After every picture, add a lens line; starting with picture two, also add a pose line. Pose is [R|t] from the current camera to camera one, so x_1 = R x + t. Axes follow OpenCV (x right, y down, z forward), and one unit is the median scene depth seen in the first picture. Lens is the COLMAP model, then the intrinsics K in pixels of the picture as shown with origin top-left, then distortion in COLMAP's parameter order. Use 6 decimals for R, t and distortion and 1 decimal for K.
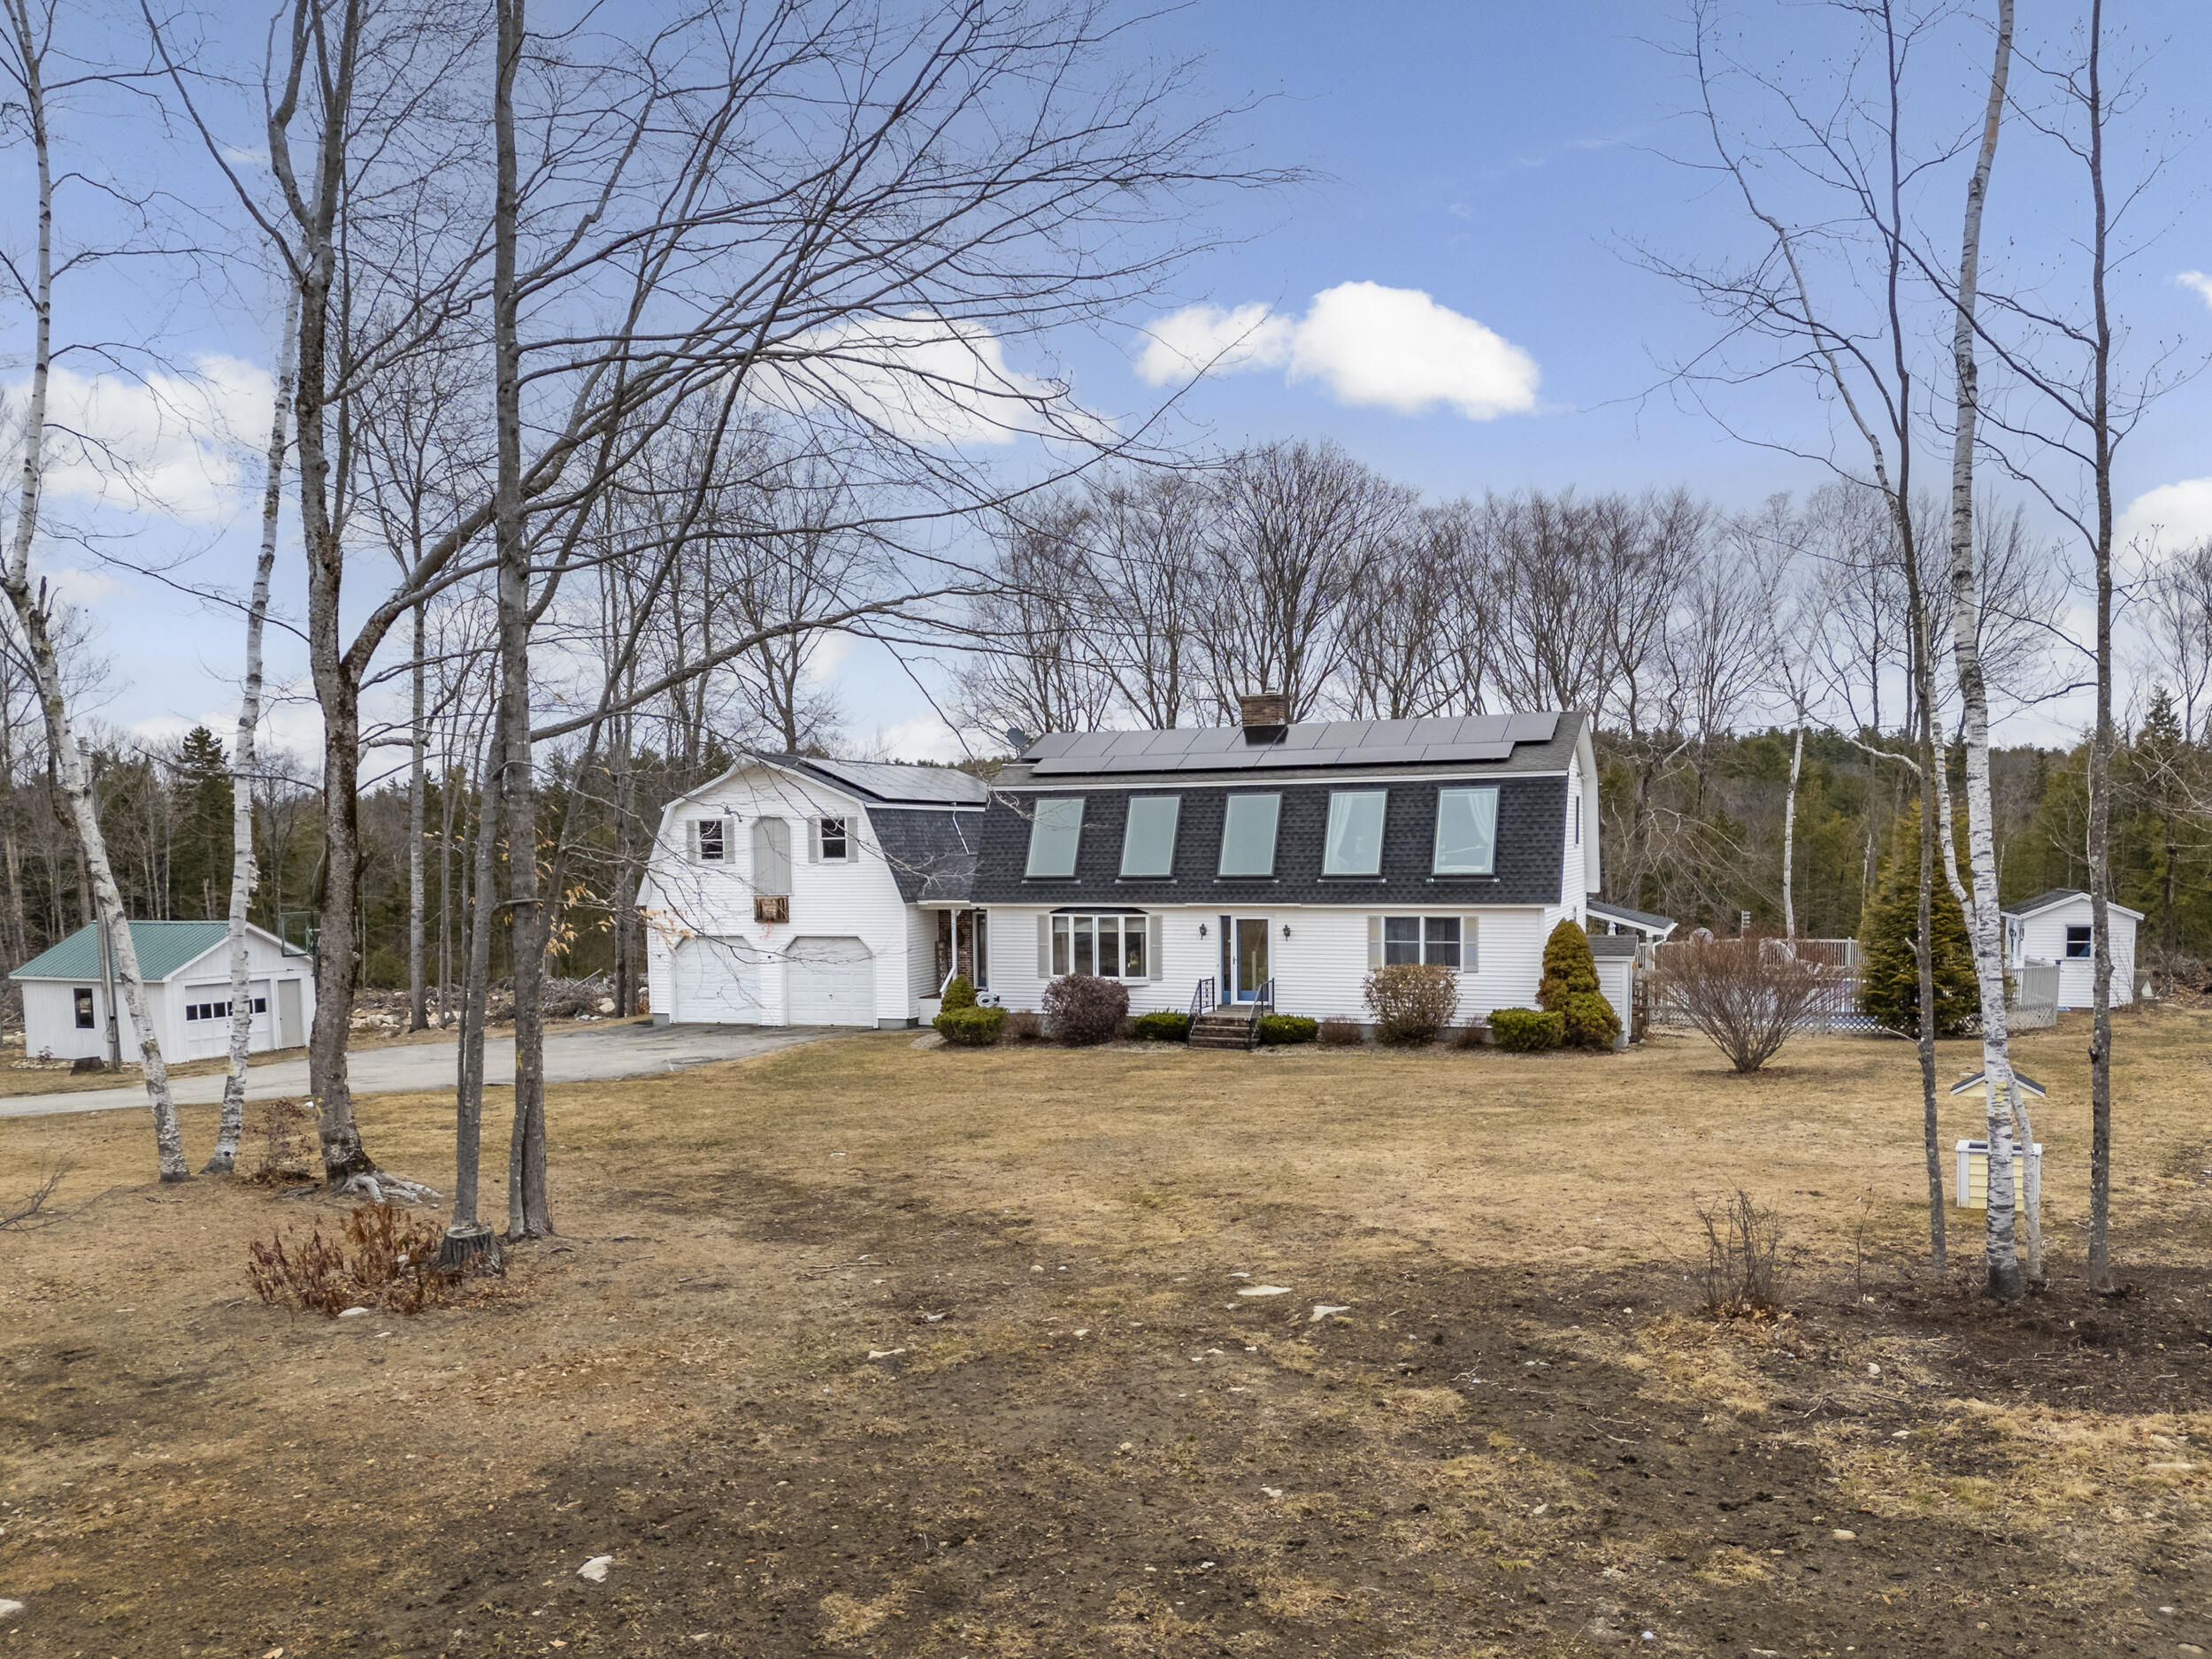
lens RADIAL K [[1643.8, 0, 1113.8], [0, 1643.8, 838.9], [0, 0, 1]] dist [0.045632, -0.011065]
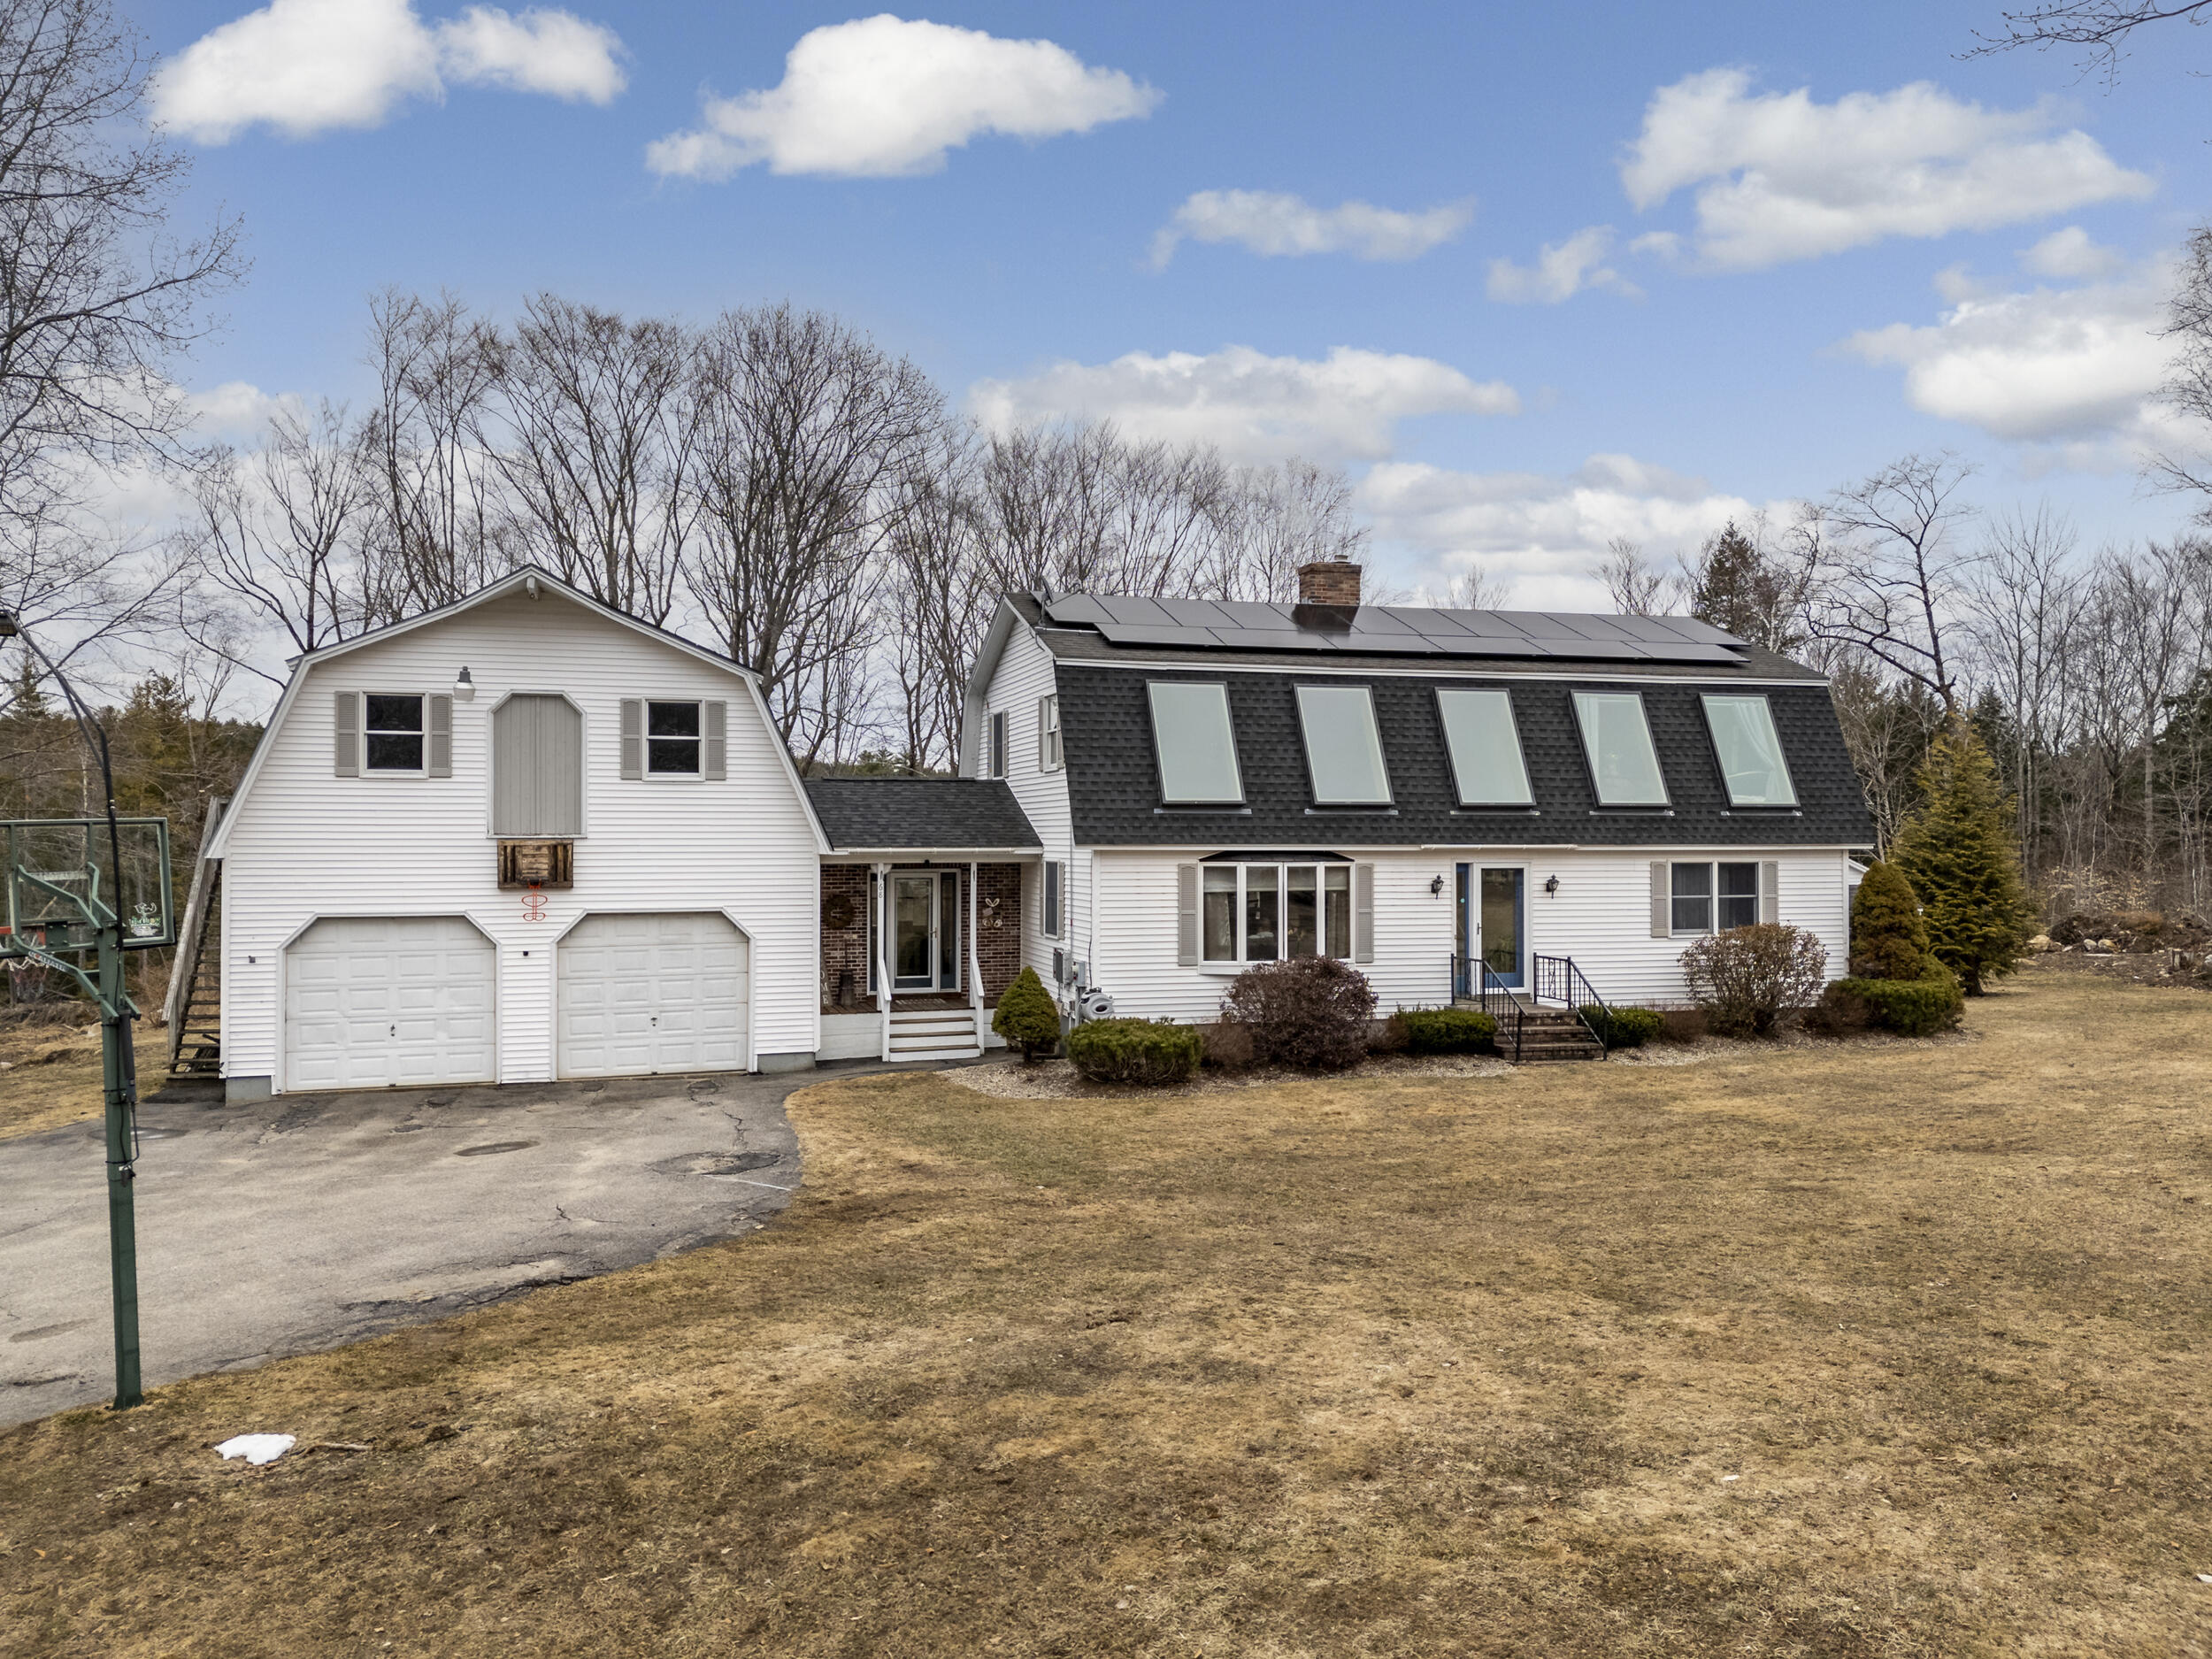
lens RADIAL K [[1643.8, 0, 1097.0], [0, 1643.8, 815.1], [0, 0, 1]] dist [0.045632, -0.011065]
pose [[0.791934, 0.018176, 0.610337, -0.464022], [-0.013326, 0.999833, -0.012484, 0.036445], [-0.610462, 0.001753, 0.792044, 0.536354]]
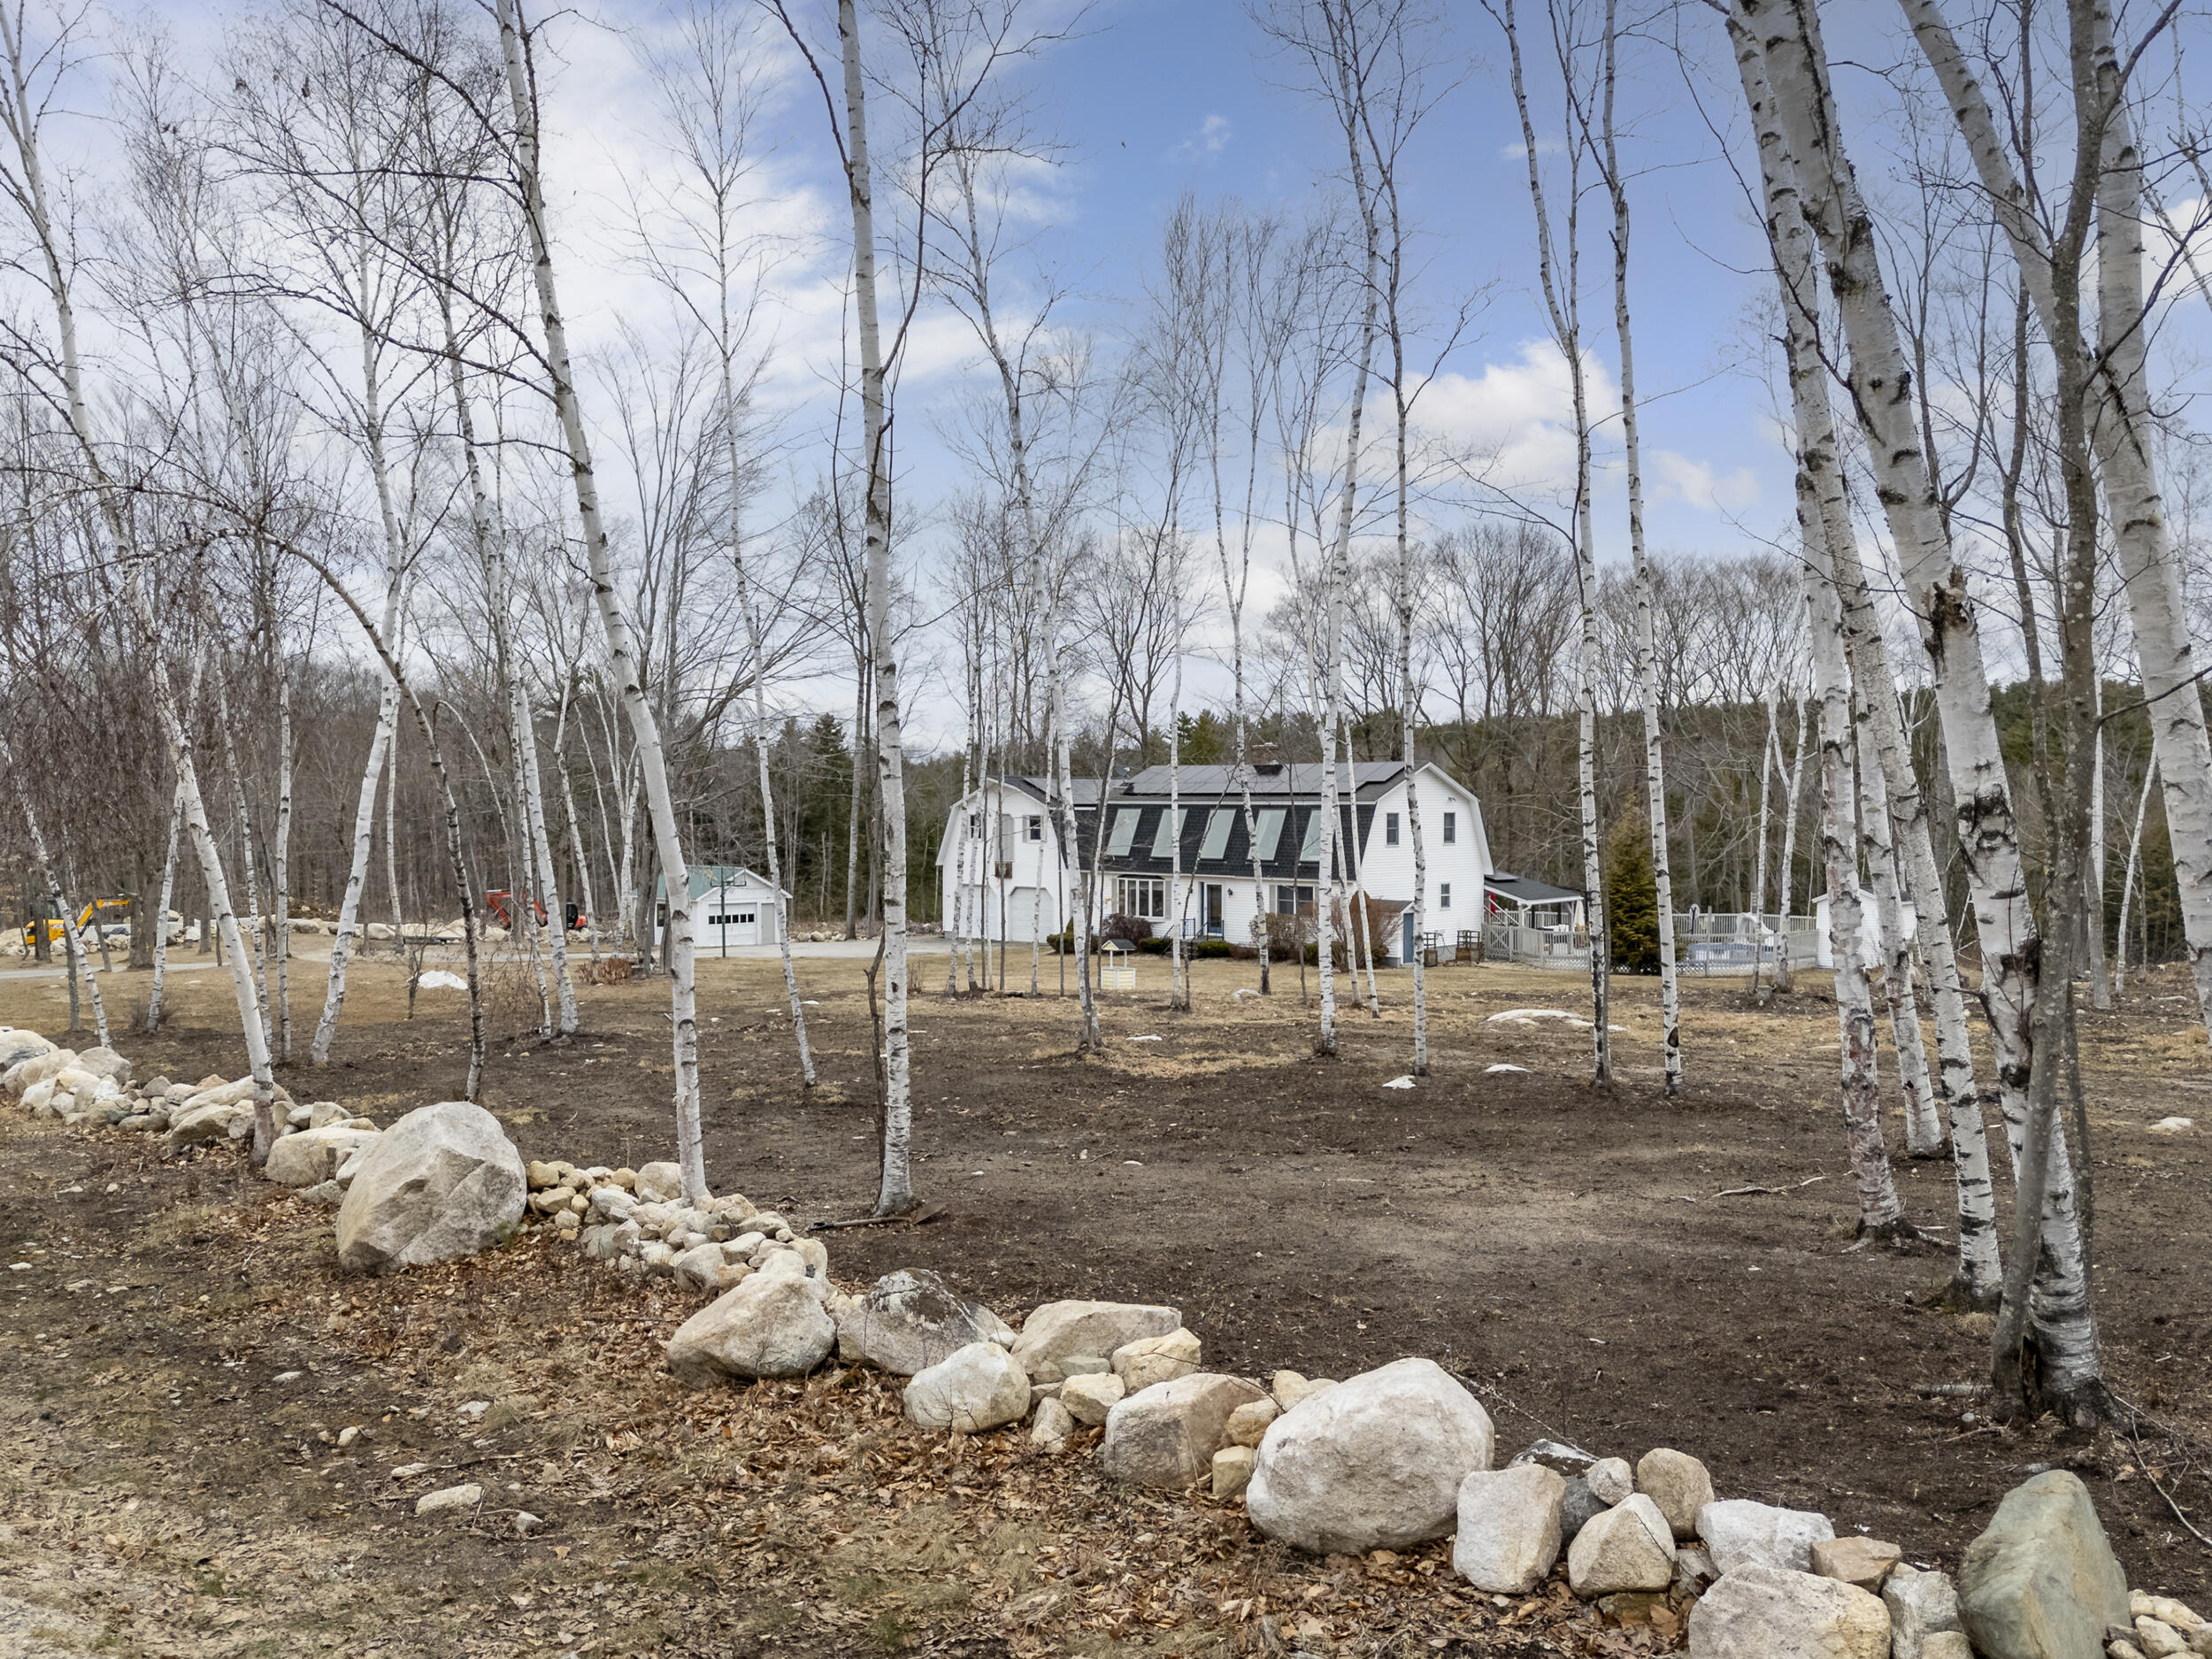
lens RADIAL K [[1643.8, 0, 1106.1], [0, 1643.8, 836.4], [0, 0, 1]] dist [0.045632, -0.011065]
pose [[0.931306, 0.035231, -0.362530, 0.573609], [-0.032914, 0.999379, 0.012568, -0.017631], [0.362748, 0.000227, 0.931887, -0.594585]]
